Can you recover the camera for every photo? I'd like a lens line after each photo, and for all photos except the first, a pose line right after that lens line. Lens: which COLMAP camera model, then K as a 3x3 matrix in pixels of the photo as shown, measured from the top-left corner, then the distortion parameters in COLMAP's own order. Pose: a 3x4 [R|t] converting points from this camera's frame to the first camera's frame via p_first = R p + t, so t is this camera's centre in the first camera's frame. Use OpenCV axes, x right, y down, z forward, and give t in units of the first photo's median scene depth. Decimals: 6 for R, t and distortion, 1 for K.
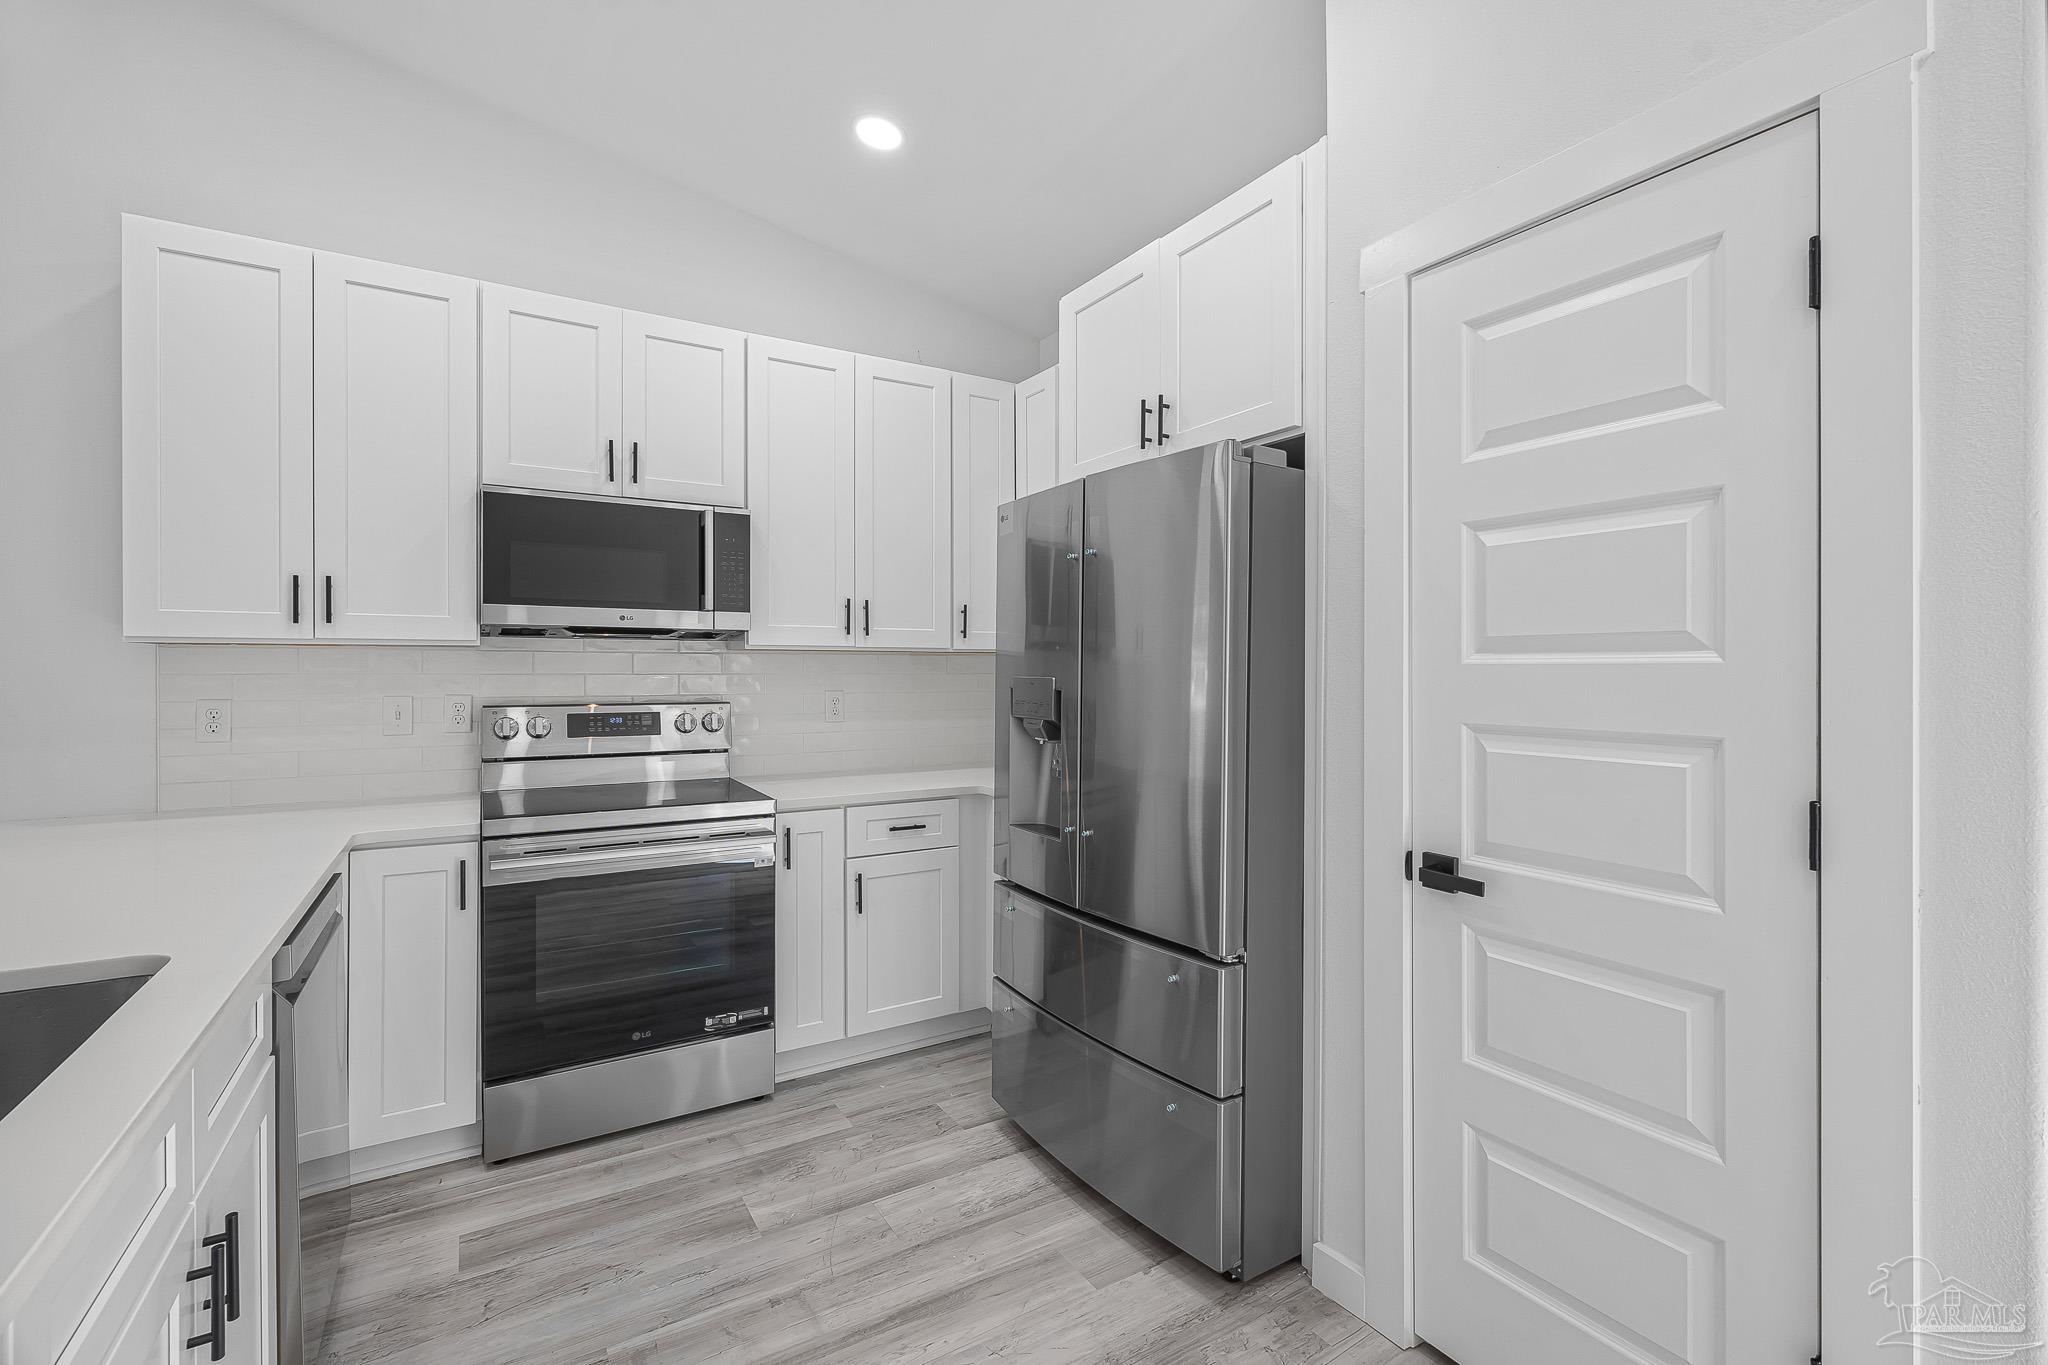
lens RADIAL K [[910.7, 0, 1024.5], [0, 910.7, 664.1], [0, 0, 1]] dist [-0.004490, 0.001582]
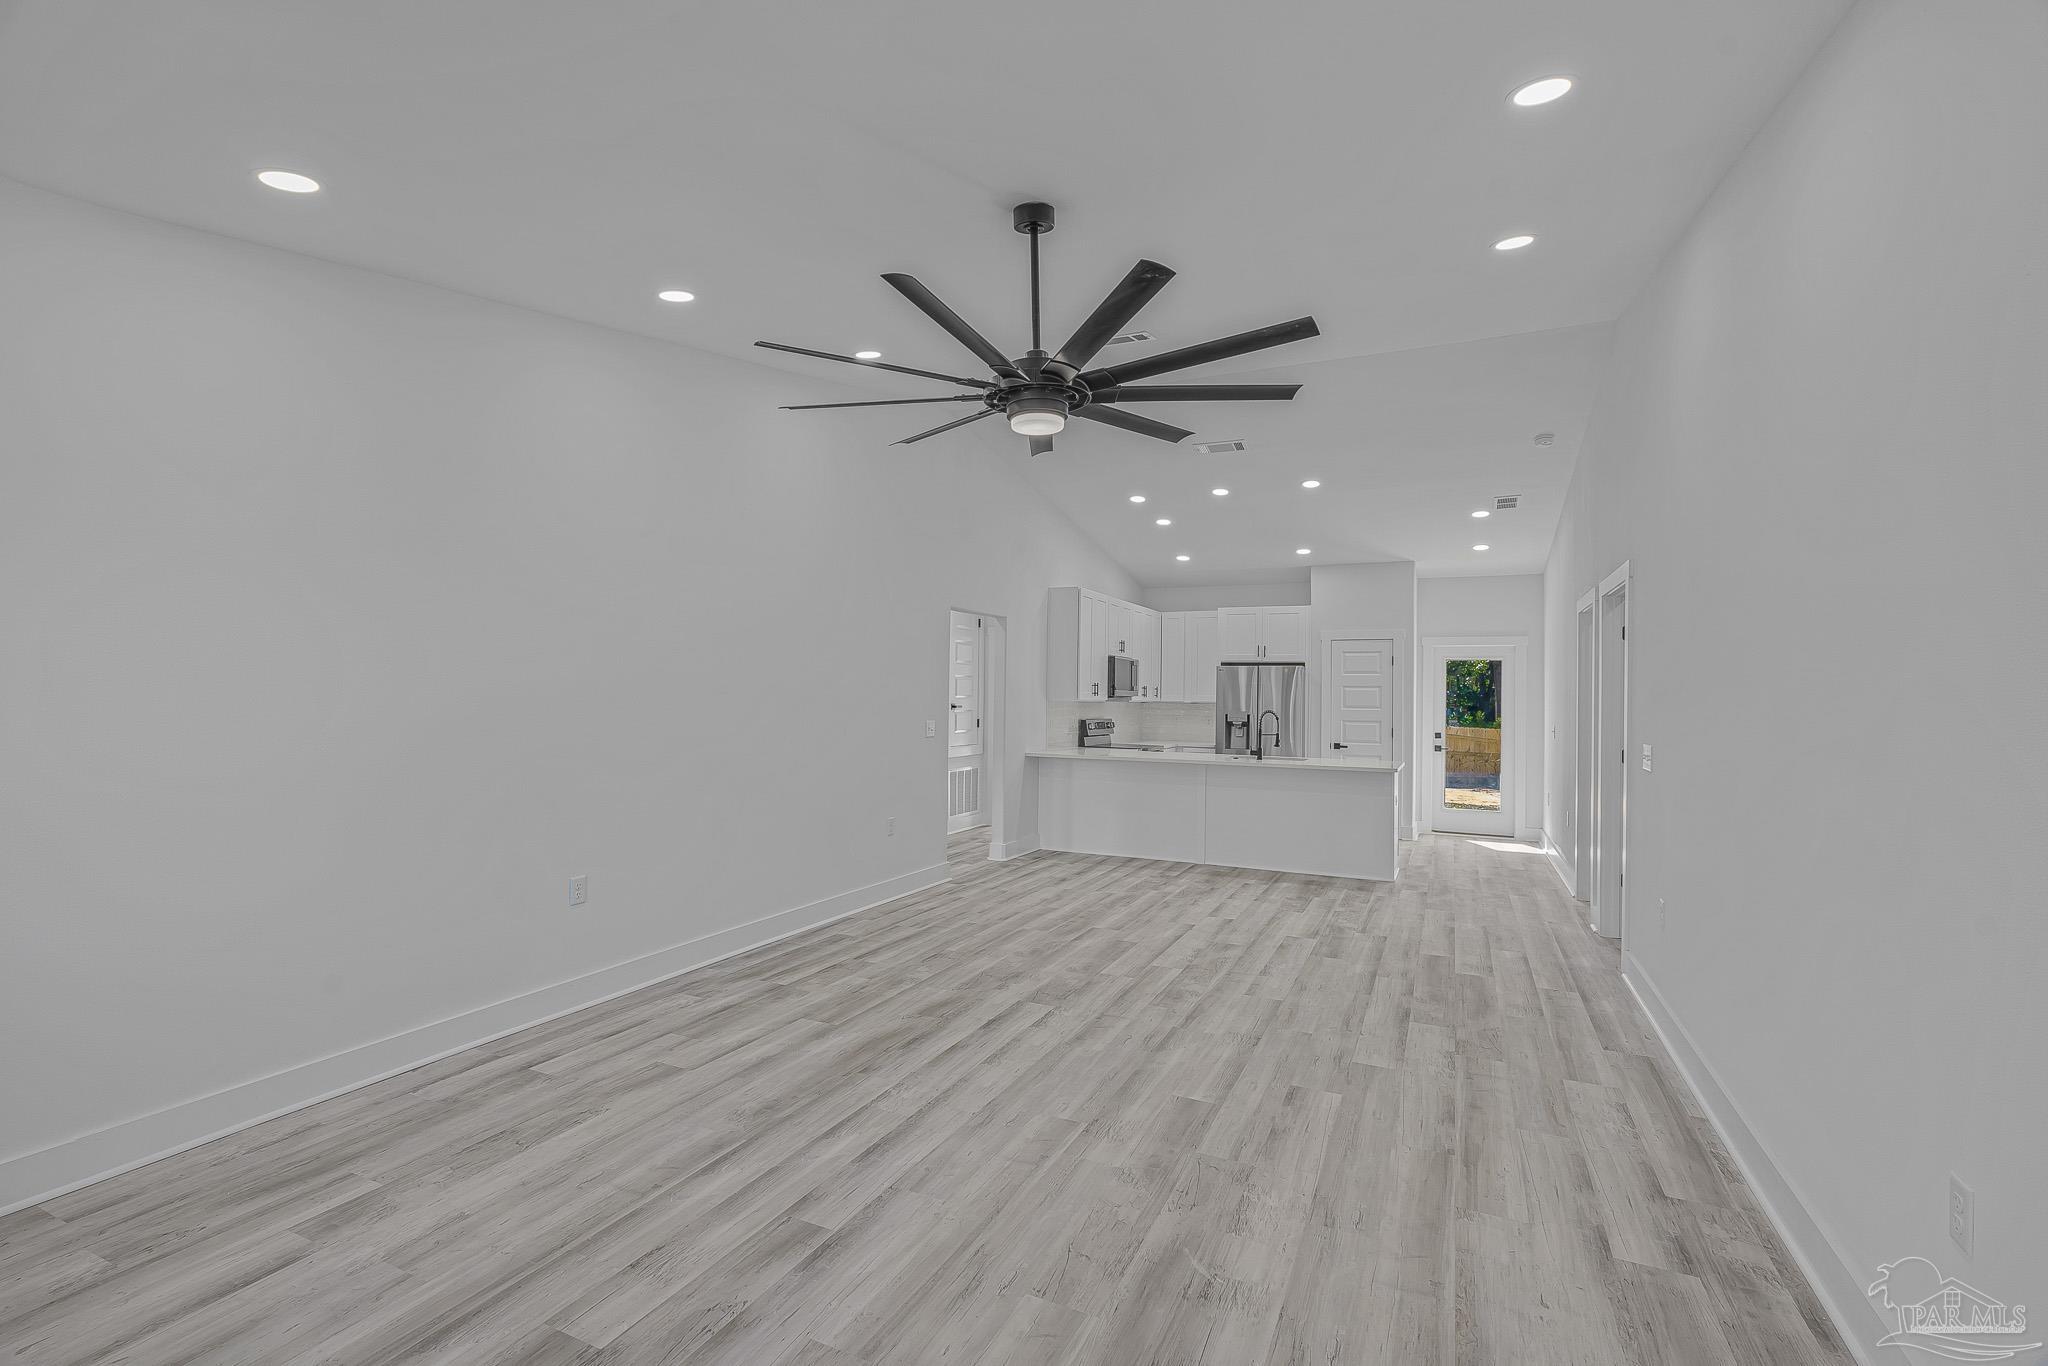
lens RADIAL K [[910.7, 0, 1020.6], [0, 910.7, 660.2], [0, 0, 1]] dist [-0.004490, 0.001582]
pose [[0.834565, 0.037200, 0.549652, -3.479179], [-0.018064, 0.999029, -0.040186, -0.034795], [-0.550613, 0.023609, 0.834427, -2.142265]]
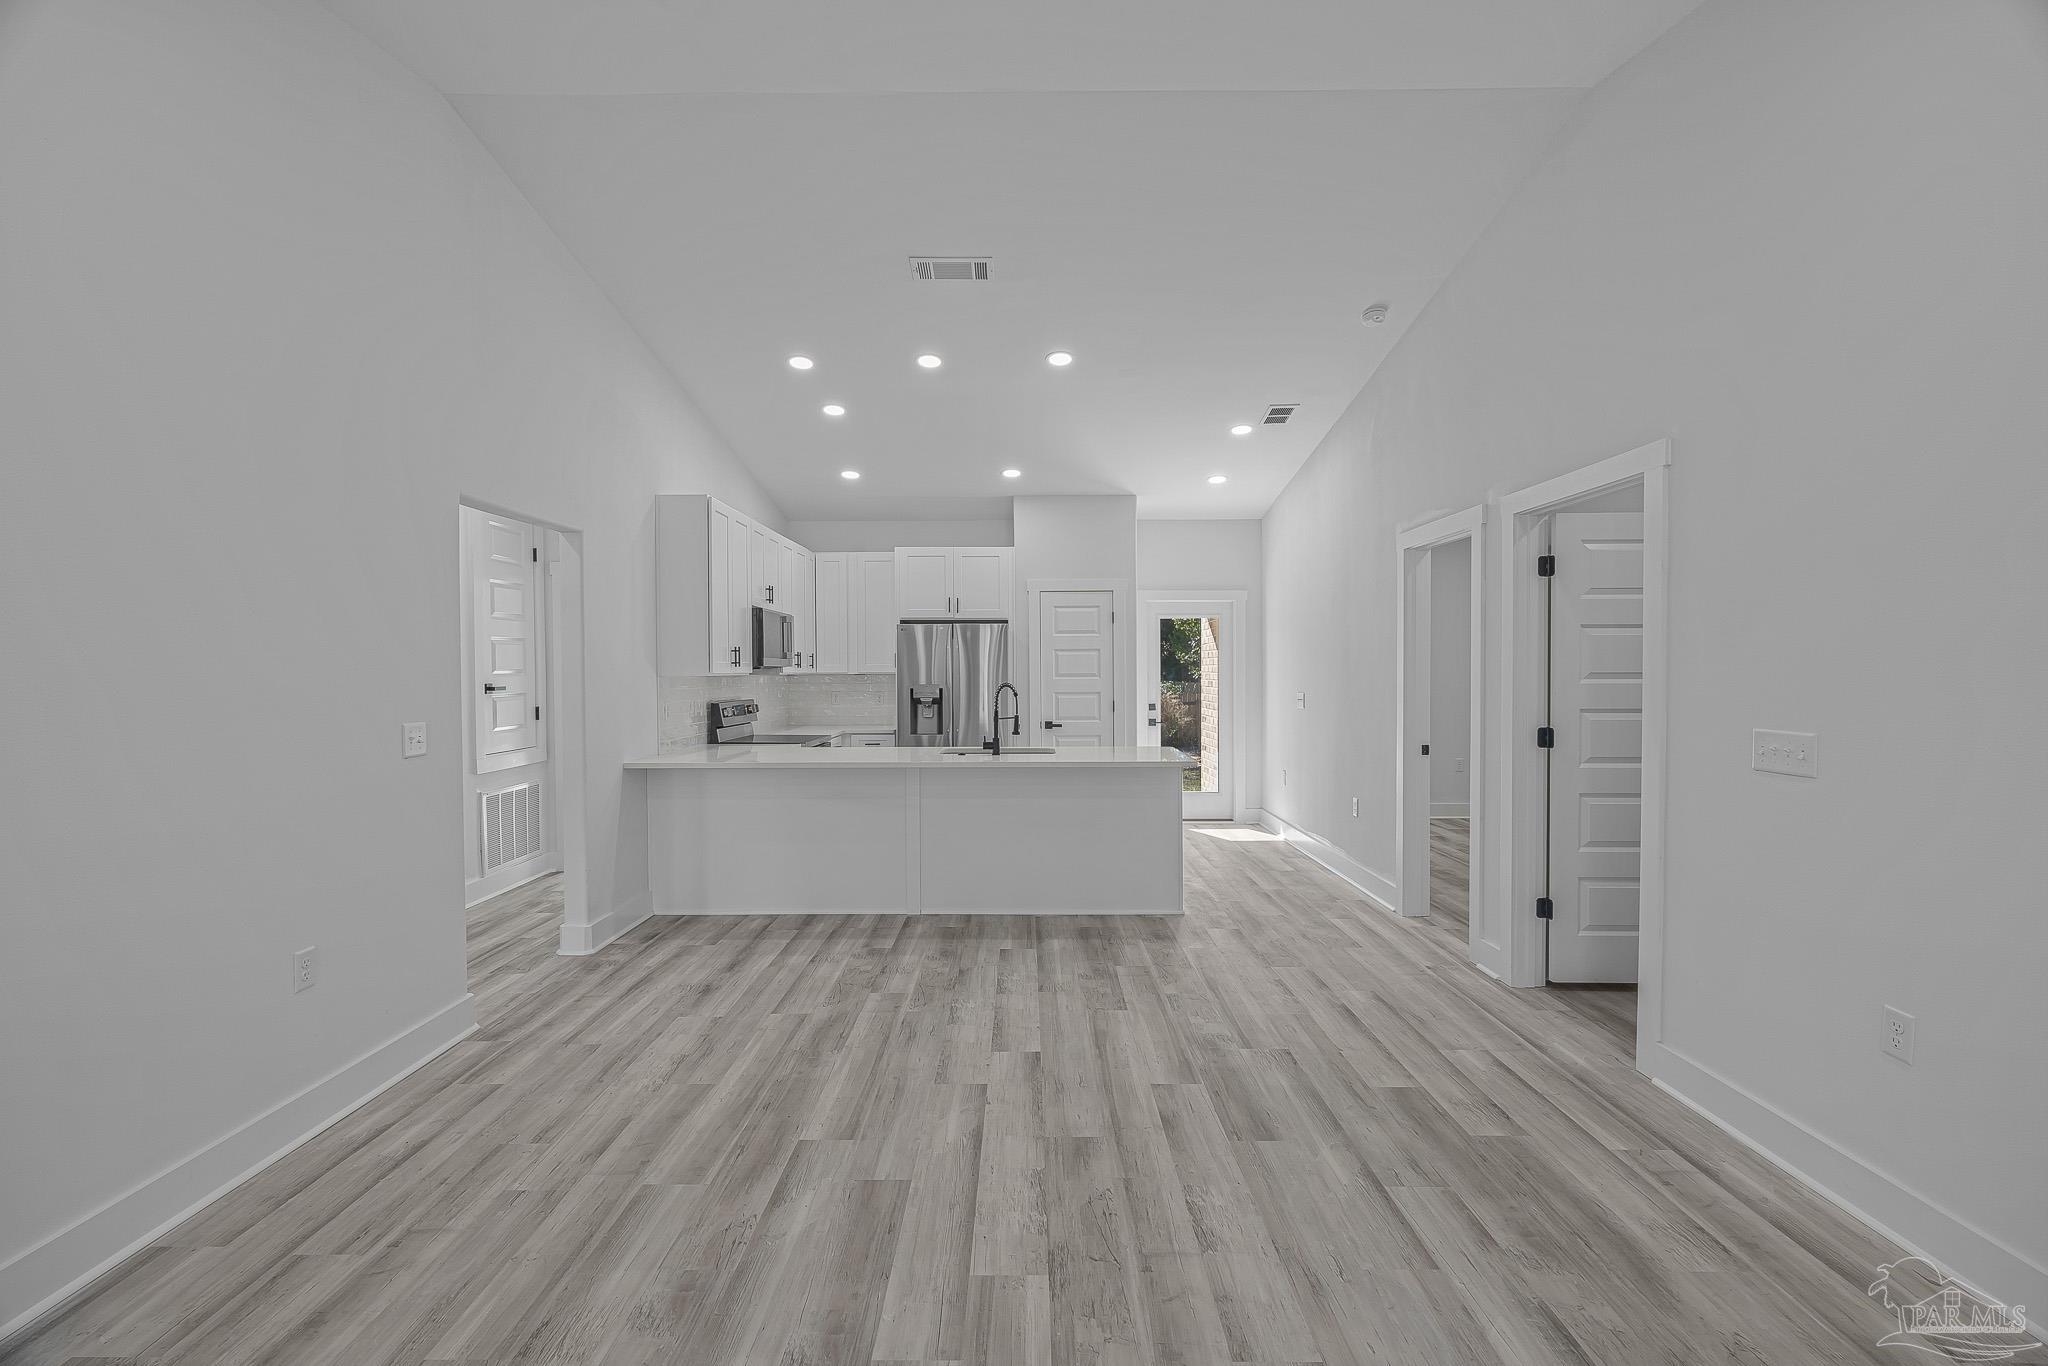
lens RADIAL K [[910.7, 0, 1026.1], [0, 910.7, 685.3], [0, 0, 1]] dist [-0.004490, 0.001582]
pose [[0.523000, -0.014071, 0.852216, -2.767742], [0.000758, 0.999871, 0.016044, -0.033346], [-0.852332, -0.007745, 0.522944, -1.017756]]
